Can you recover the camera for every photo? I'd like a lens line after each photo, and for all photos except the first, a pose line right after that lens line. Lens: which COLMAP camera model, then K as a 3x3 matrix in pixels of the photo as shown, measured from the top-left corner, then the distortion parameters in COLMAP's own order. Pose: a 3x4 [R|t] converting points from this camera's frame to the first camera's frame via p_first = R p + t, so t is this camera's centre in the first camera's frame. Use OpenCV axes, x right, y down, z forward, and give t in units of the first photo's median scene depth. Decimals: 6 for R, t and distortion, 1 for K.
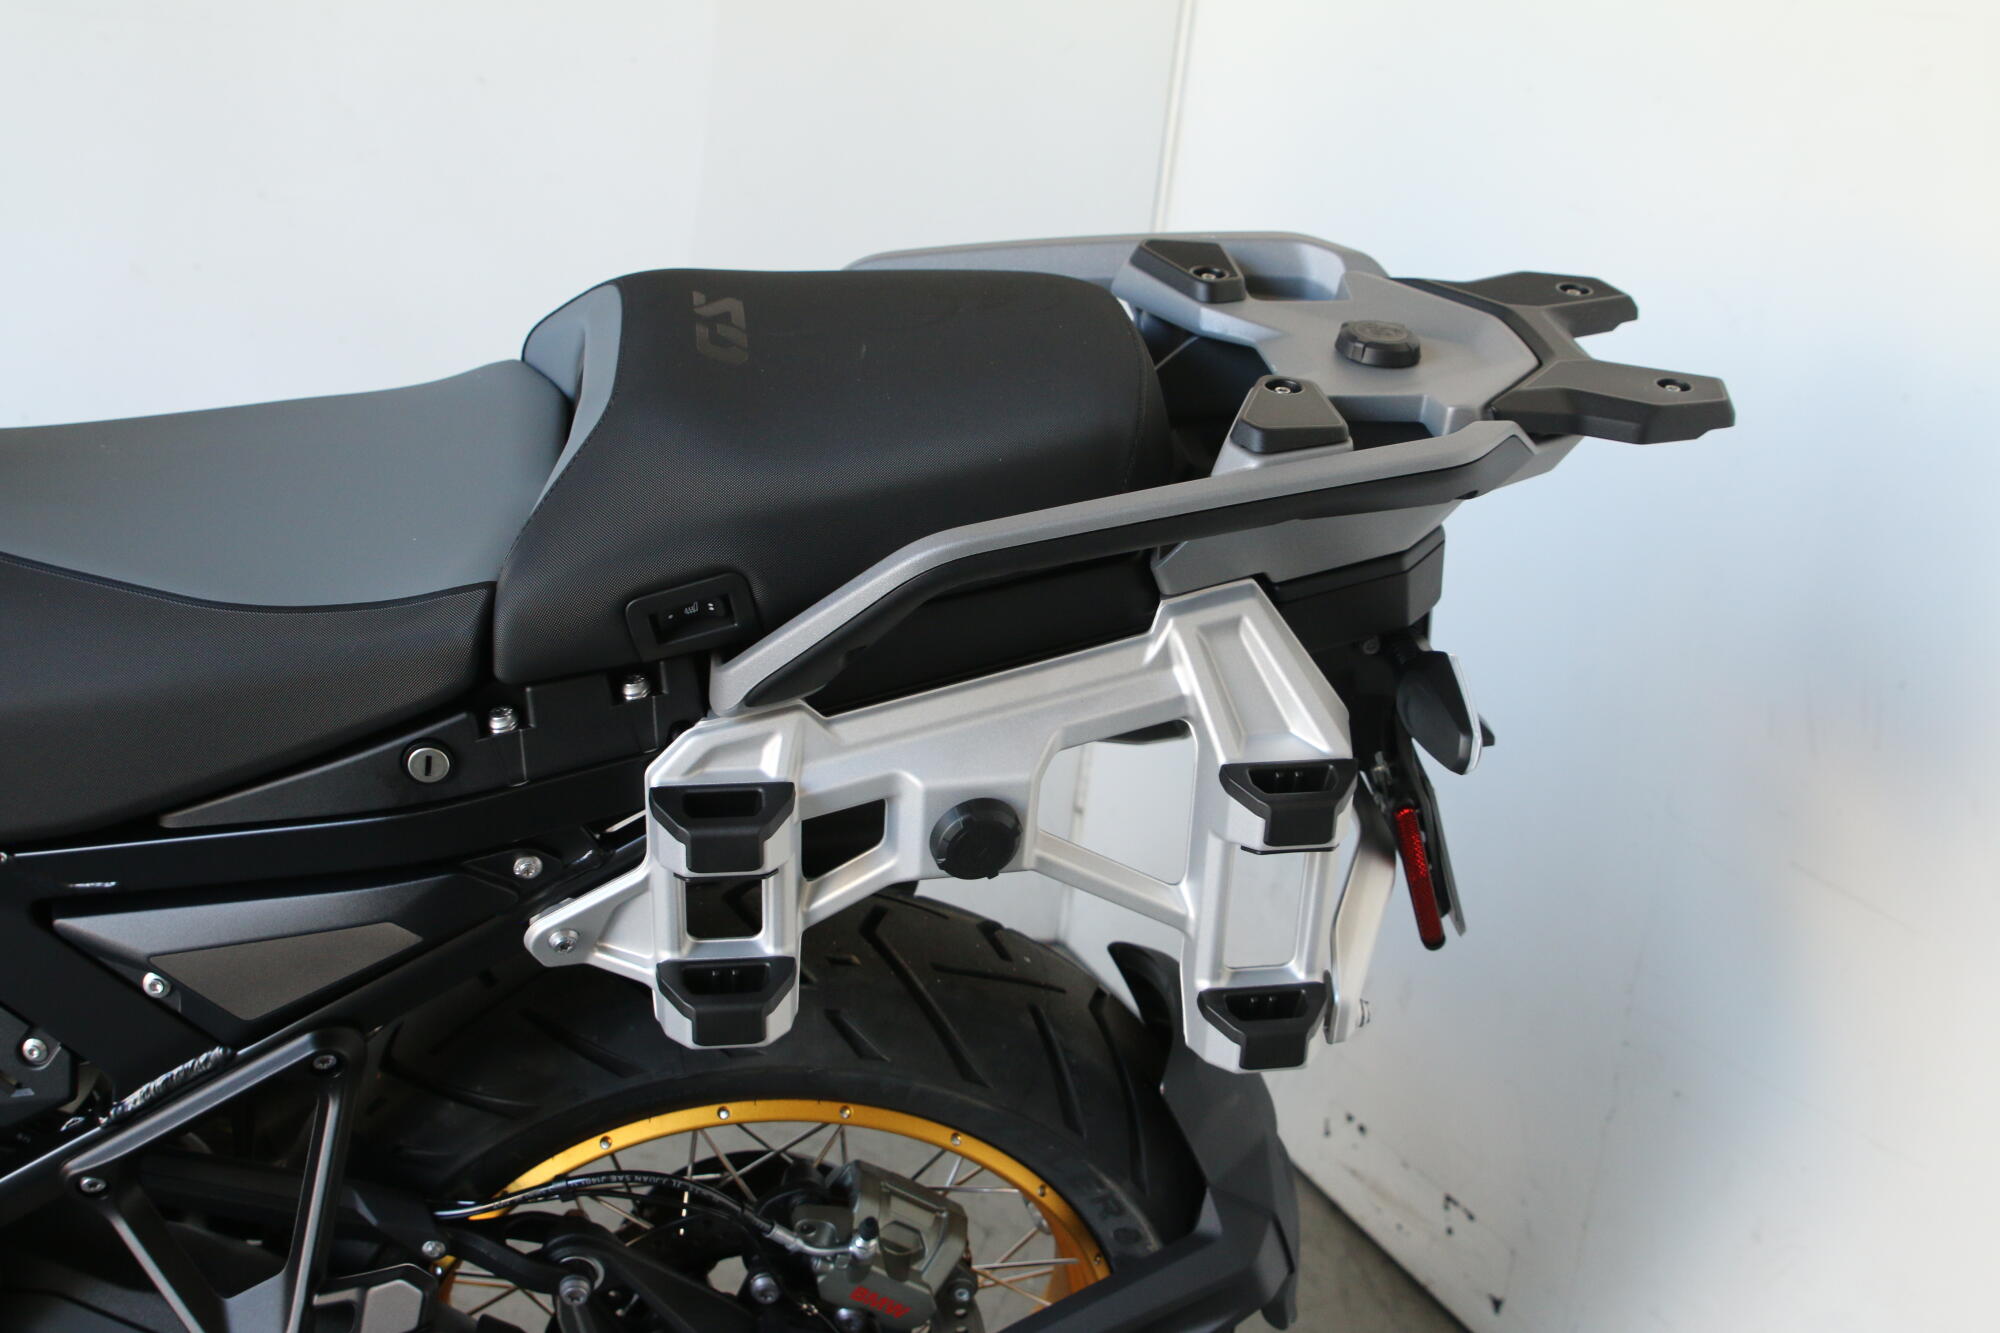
lens RADIAL K [[2309.8, 0, 990.7], [0, 2309.8, 643.6], [0, 0, 1]] dist [-0.130148, 0.113826]
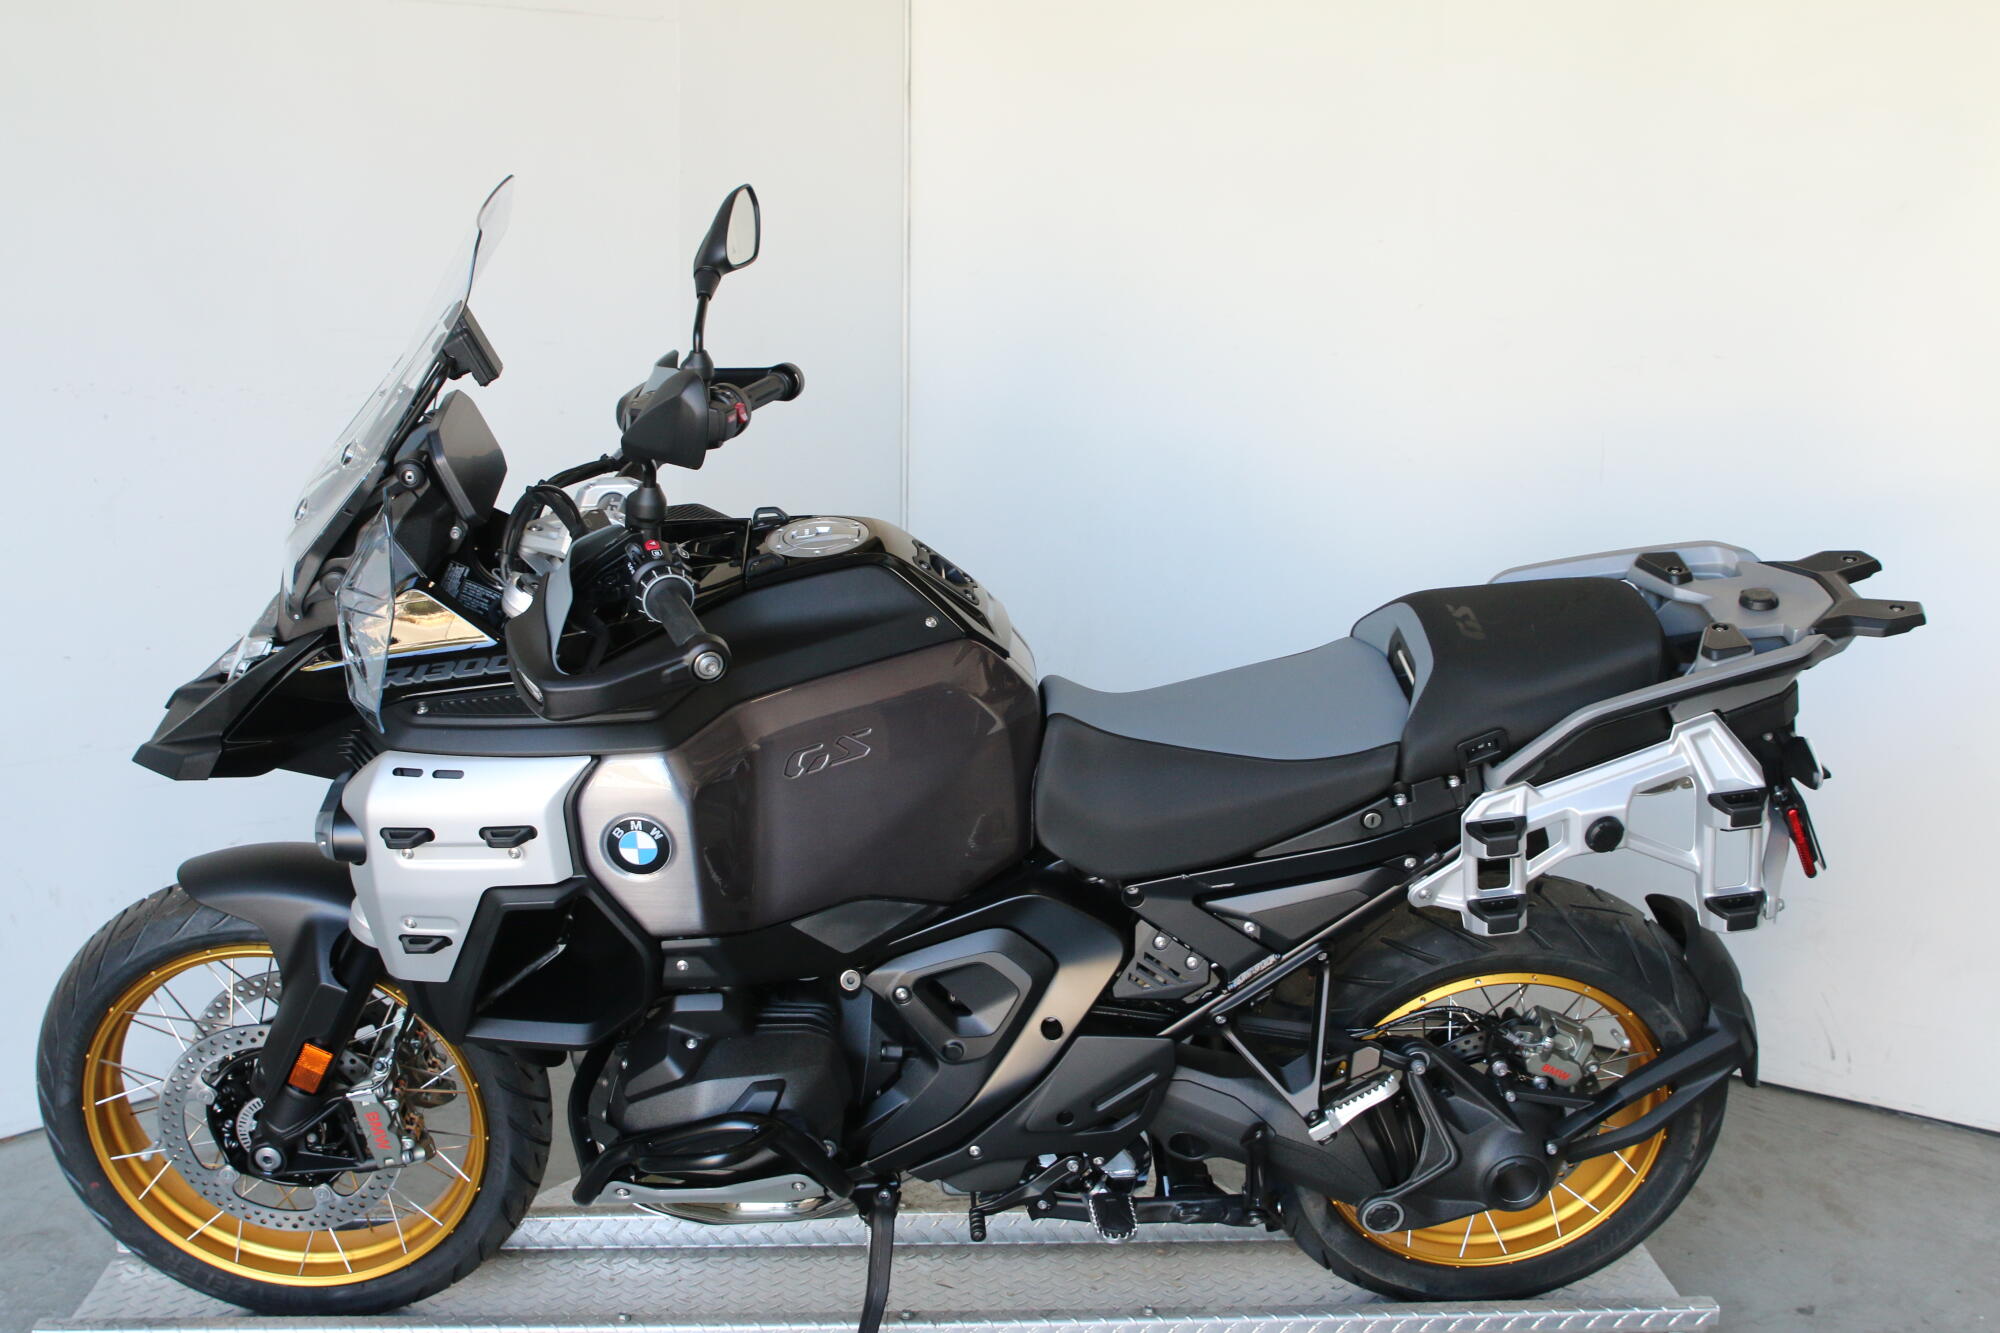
lens RADIAL K [[2309.8, 0, 990.7], [0, 2309.8, 643.6], [0, 0, 1]] dist [-0.130148, 0.113826]
pose [[0.985528, -0.087405, -0.145242, -0.228497], [0.079642, 0.995109, -0.058439, -0.018403], [0.149640, 0.046026, 0.987669, -1.187781]]
